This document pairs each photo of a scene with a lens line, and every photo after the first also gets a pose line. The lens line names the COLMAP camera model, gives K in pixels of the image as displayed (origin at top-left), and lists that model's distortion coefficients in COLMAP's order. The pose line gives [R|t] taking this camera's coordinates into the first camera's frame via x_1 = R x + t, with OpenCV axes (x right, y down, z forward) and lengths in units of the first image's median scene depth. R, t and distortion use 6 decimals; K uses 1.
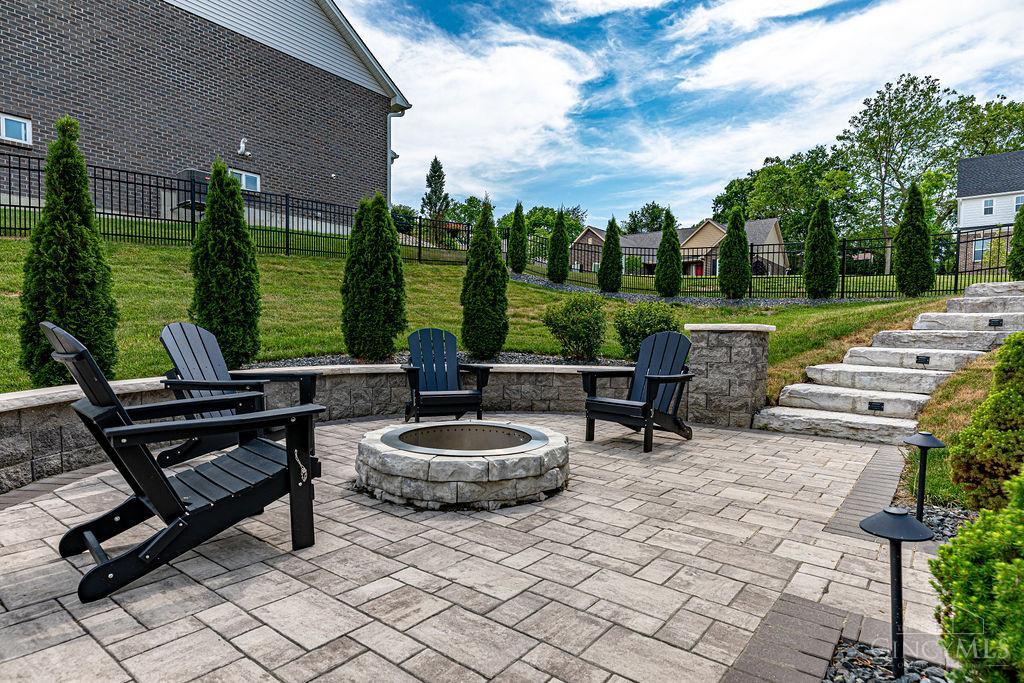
lens RADIAL K [[565.5, 0, 514.3], [0, 565.5, 356.0], [0, 0, 1]] dist [-0.002461, -0.000151]
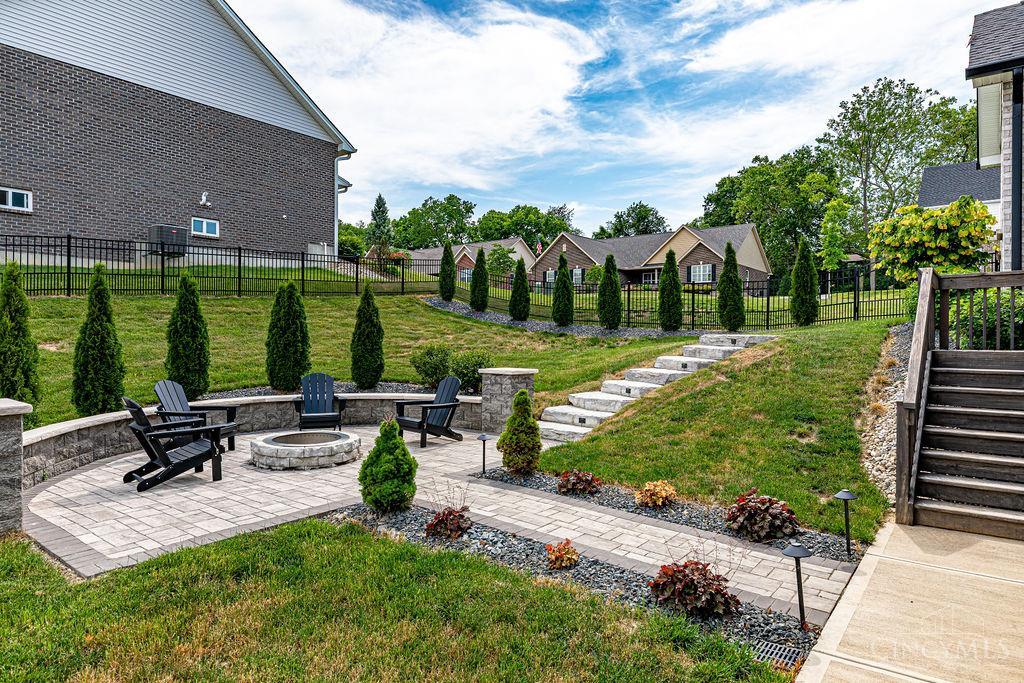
lens RADIAL K [[621.2, 0, 512.0], [0, 621.2, 341.5], [0, 0, 1]] dist [0.003323, -0.000945]
pose [[0.999951, -0.005085, 0.008484, 0.232223], [0.005349, 0.999493, -0.031381, -0.048063], [-0.008320, 0.031425, 0.999471, -0.455158]]
